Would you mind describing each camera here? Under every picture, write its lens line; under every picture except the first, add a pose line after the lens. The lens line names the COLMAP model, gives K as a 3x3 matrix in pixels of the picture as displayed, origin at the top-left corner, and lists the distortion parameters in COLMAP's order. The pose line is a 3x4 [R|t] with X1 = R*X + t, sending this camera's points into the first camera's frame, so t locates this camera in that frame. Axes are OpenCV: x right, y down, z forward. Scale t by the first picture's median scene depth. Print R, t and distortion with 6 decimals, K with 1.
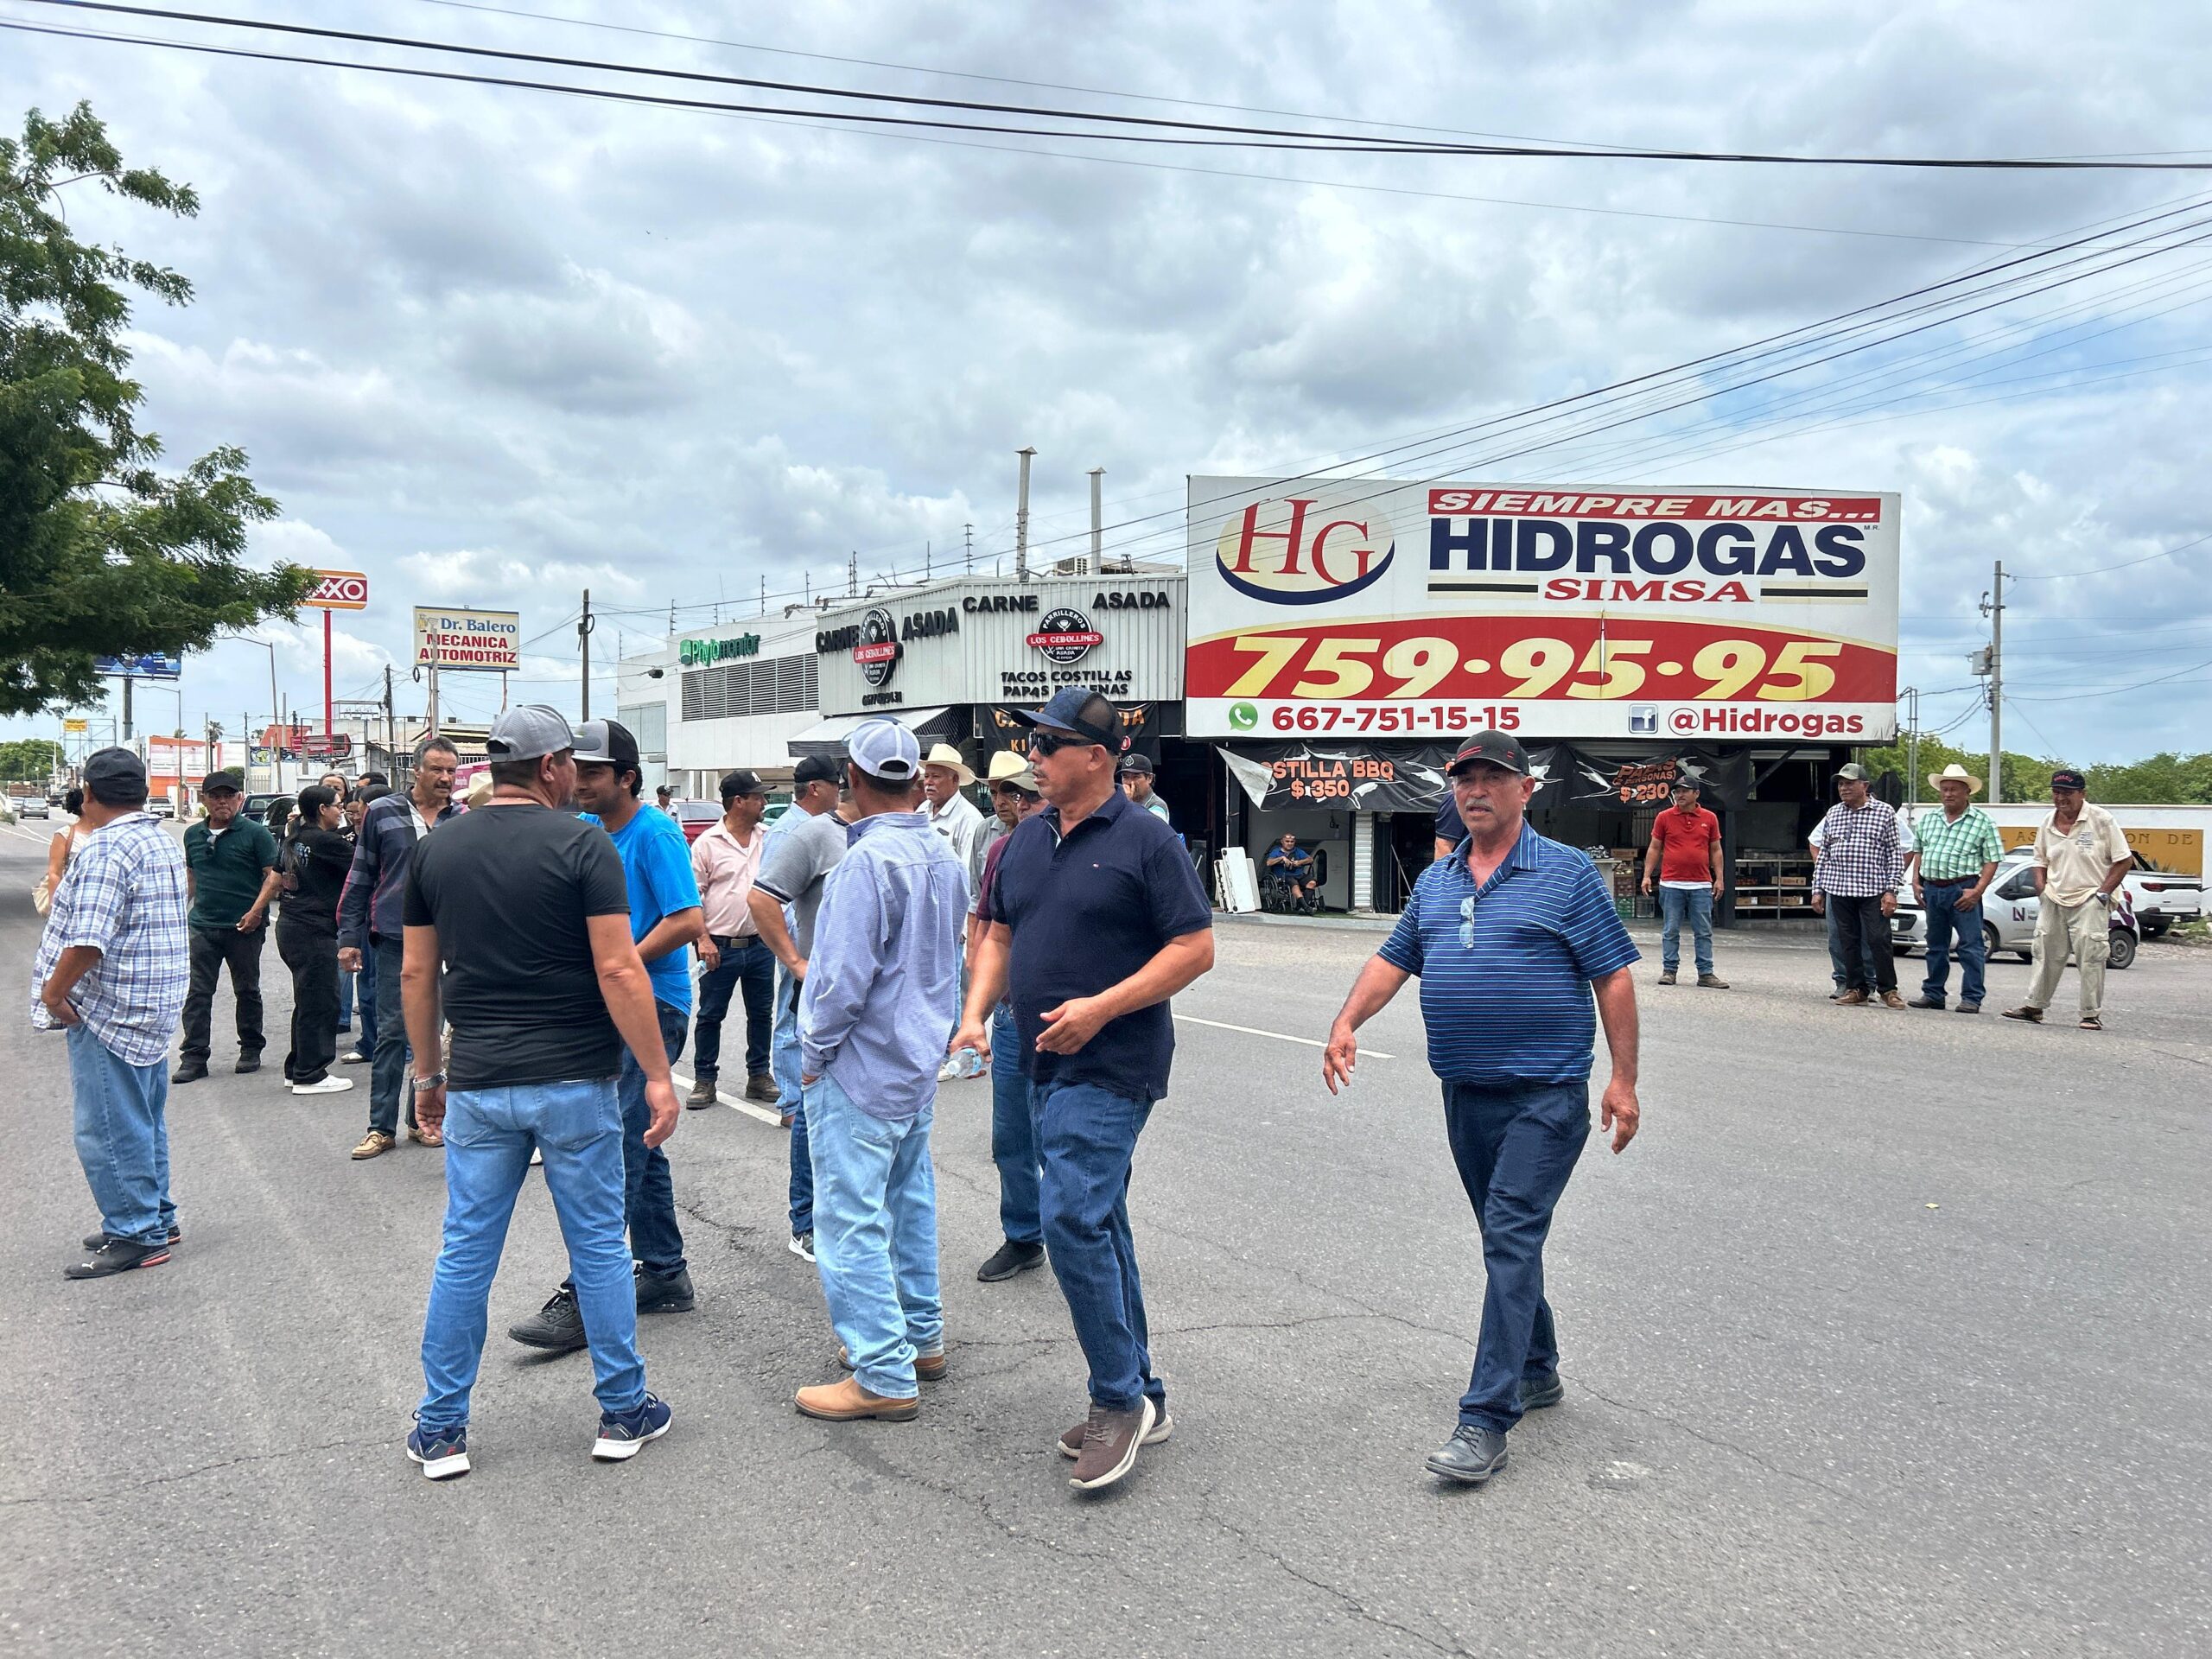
lens RADIAL K [[1654.9, 0, 1088.9], [0, 1654.9, 876.4], [0, 0, 1]] dist [0.029367, -0.005976]
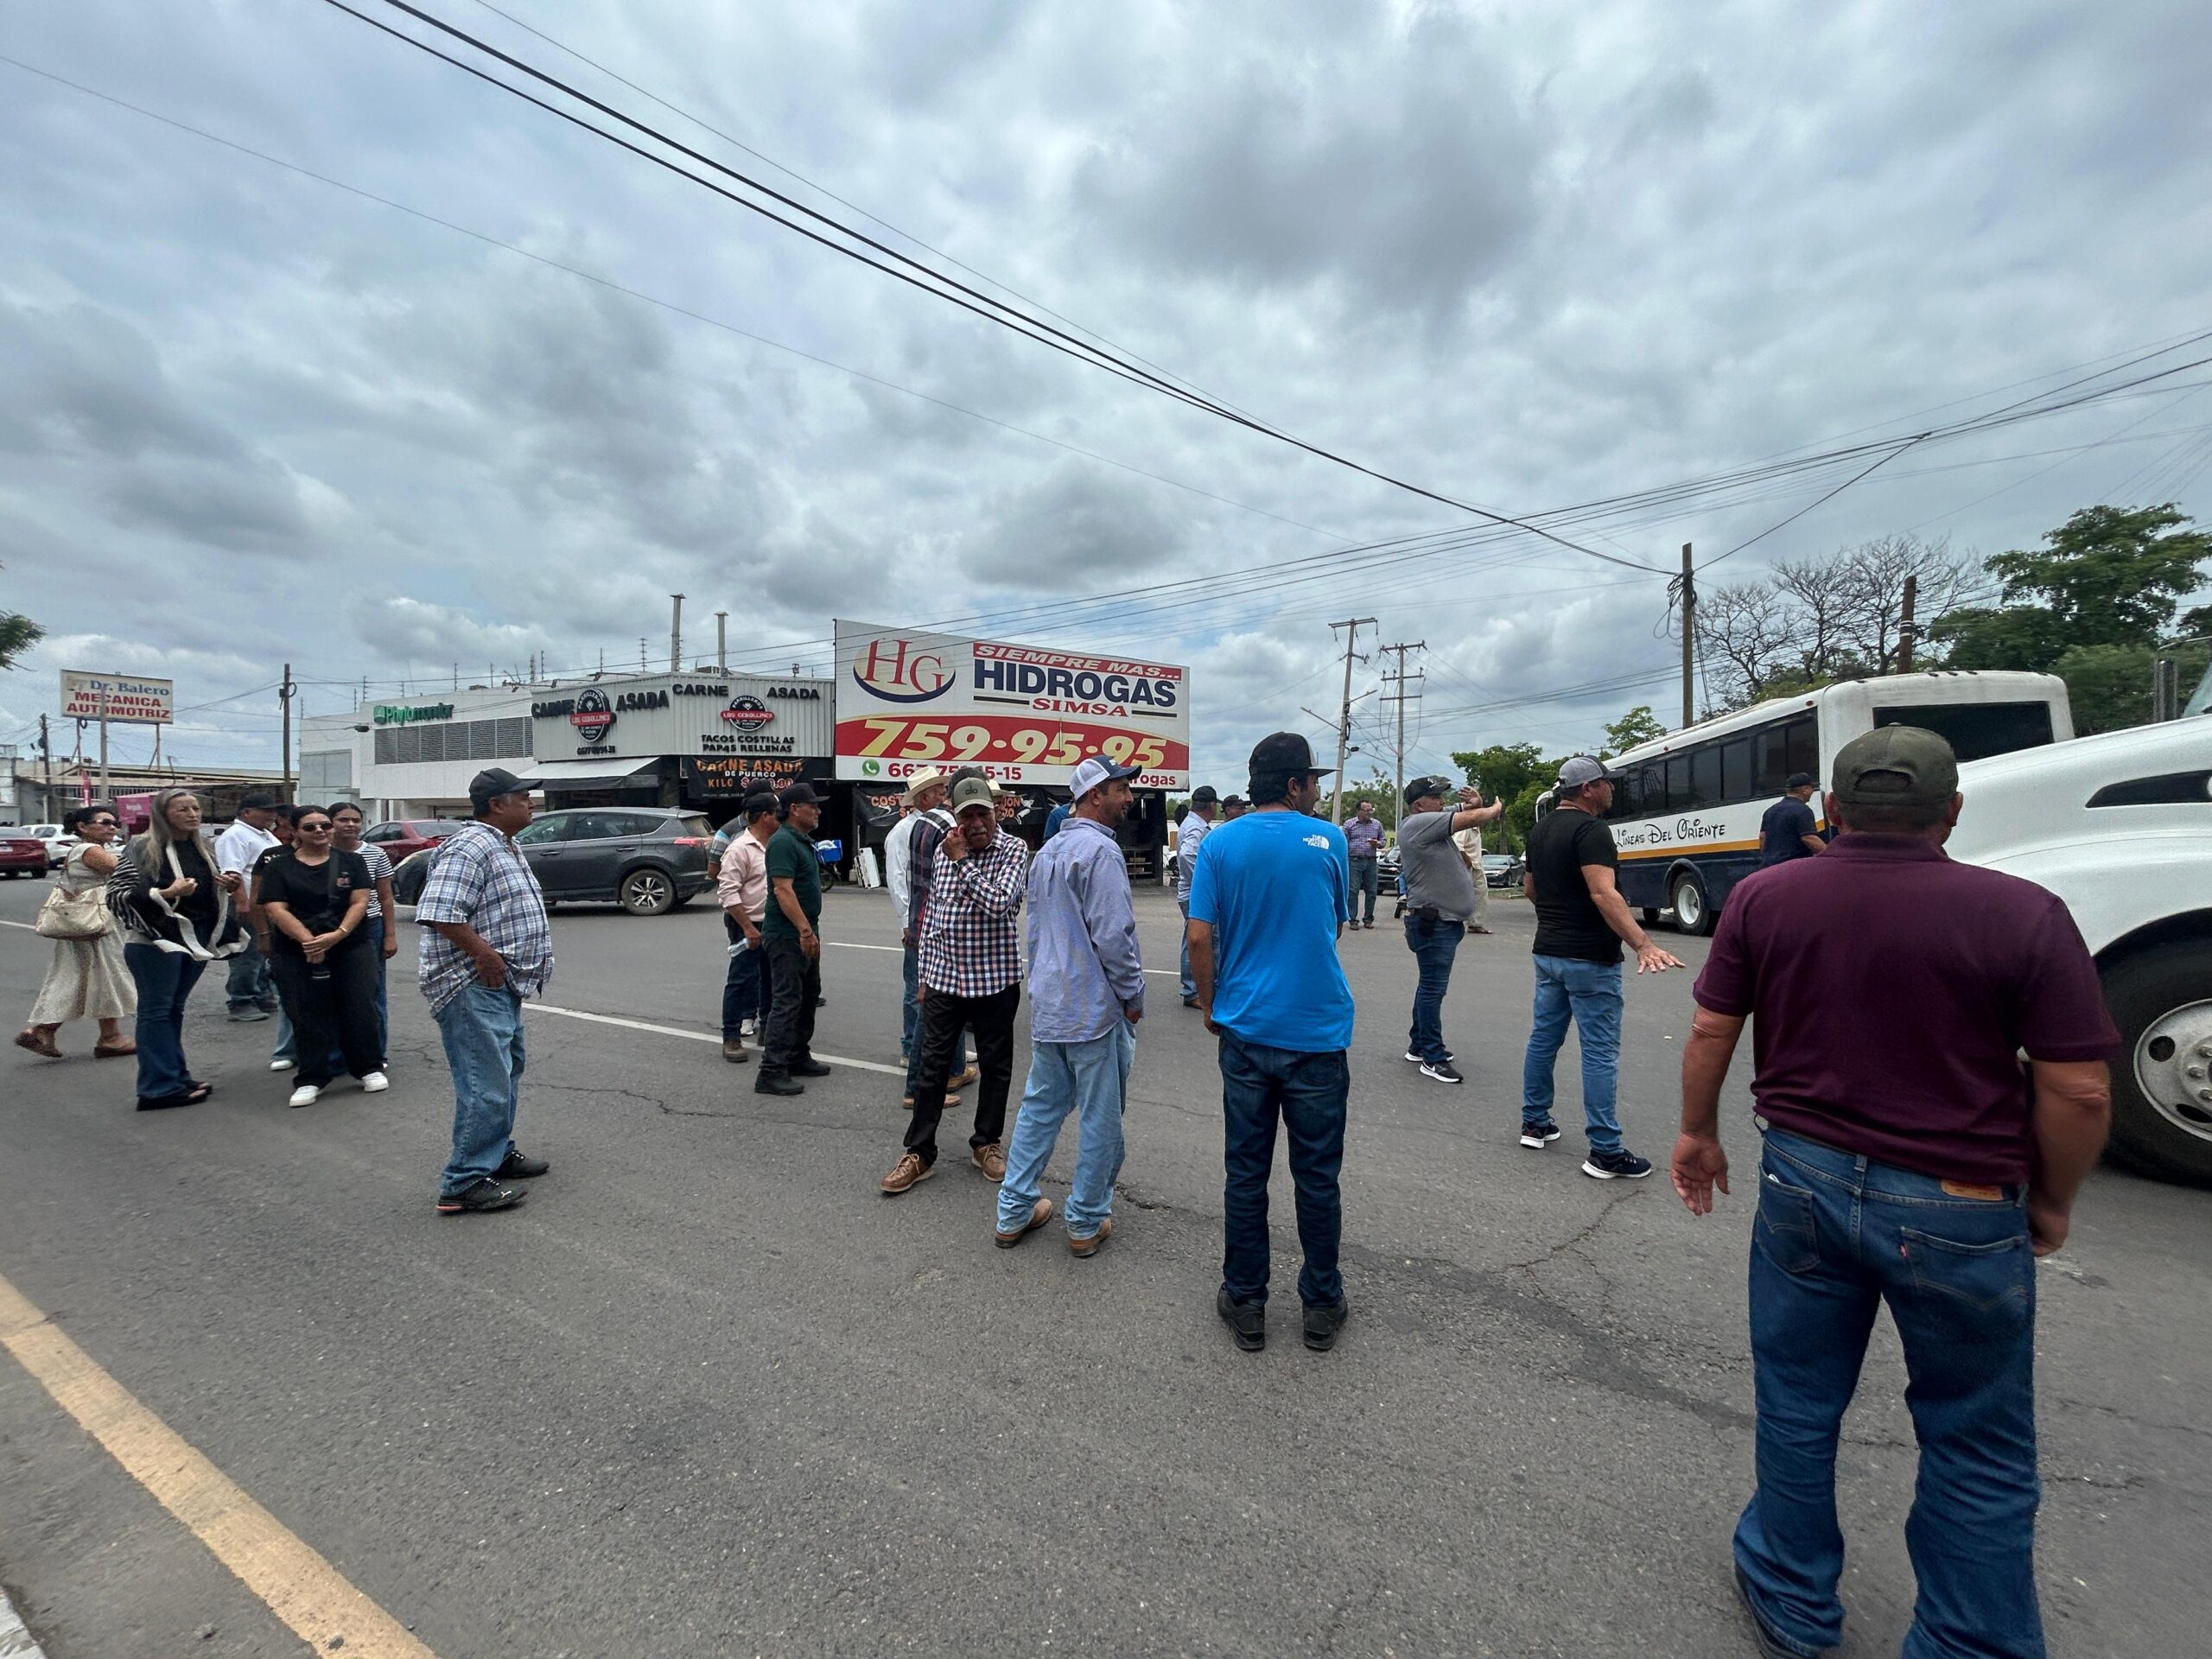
lens RADIAL K [[882.3, 0, 1114.6], [0, 882.3, 831.1], [0, 0, 1]] dist [-0.001323, -0.000127]
pose [[0.872974, -0.007834, 0.487703, -0.118968], [0.025260, 0.999255, -0.029162, -0.002202], [-0.487112, 0.037777, 0.872522, 0.115058]]
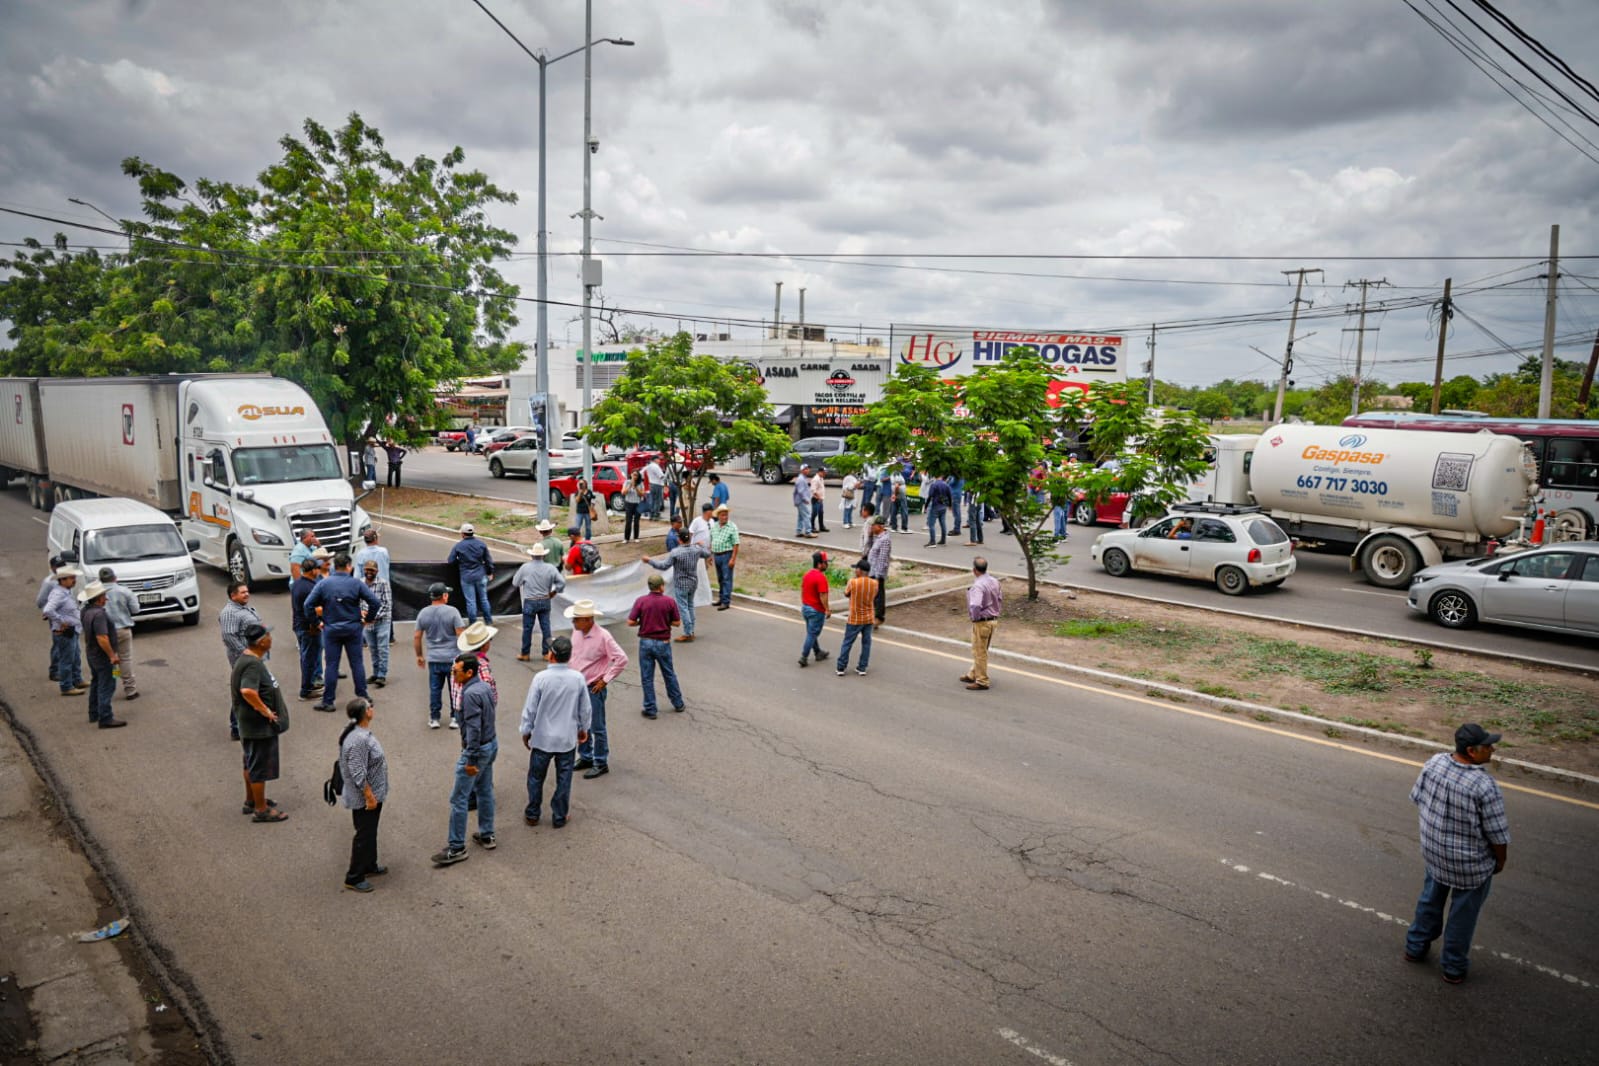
lens RADIAL K [[1079.2, 0, 797.0], [0, 1079.2, 546.7], [0, 0, 1]] dist [-0.097565, 0.059275]
pose [[0.982039, -0.012265, 0.188281, -0.411077], [-0.005184, 0.995755, 0.091901, -0.037406], [-0.188609, -0.091226, 0.977806, -0.697995]]
